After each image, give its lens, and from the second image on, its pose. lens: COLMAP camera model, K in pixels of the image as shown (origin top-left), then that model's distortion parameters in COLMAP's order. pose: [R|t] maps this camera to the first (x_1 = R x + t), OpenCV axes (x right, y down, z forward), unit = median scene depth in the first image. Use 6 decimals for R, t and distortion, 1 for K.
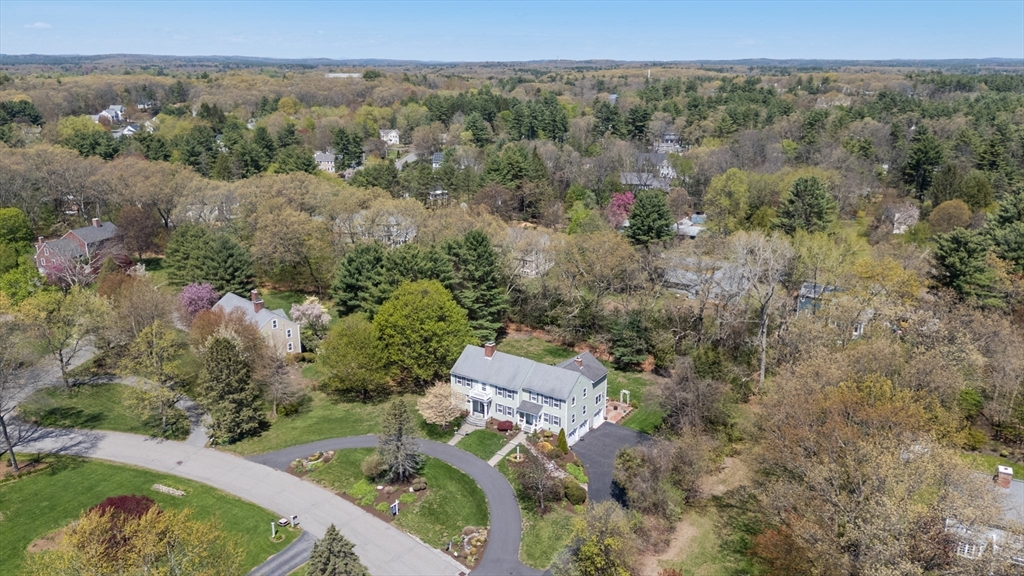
lens RADIAL K [[735.6, 0, 512.7], [0, 735.6, 288.5], [0, 0, 1]] dist [0.075269, -0.007237]
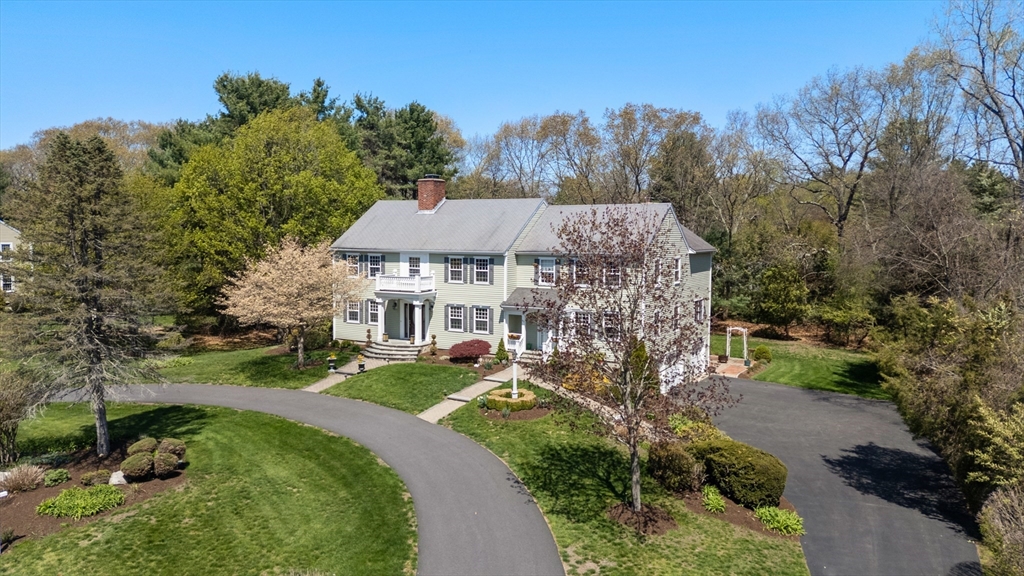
lens RADIAL K [[735.6, 0, 512.0], [0, 735.6, 287.3], [0, 0, 1]] dist [0.075269, -0.007237]
pose [[0.997689, 0.003608, 0.067846, -0.014302], [0.011558, 0.975021, -0.221811, 0.234377], [-0.066952, 0.222082, 0.972727, 0.630793]]
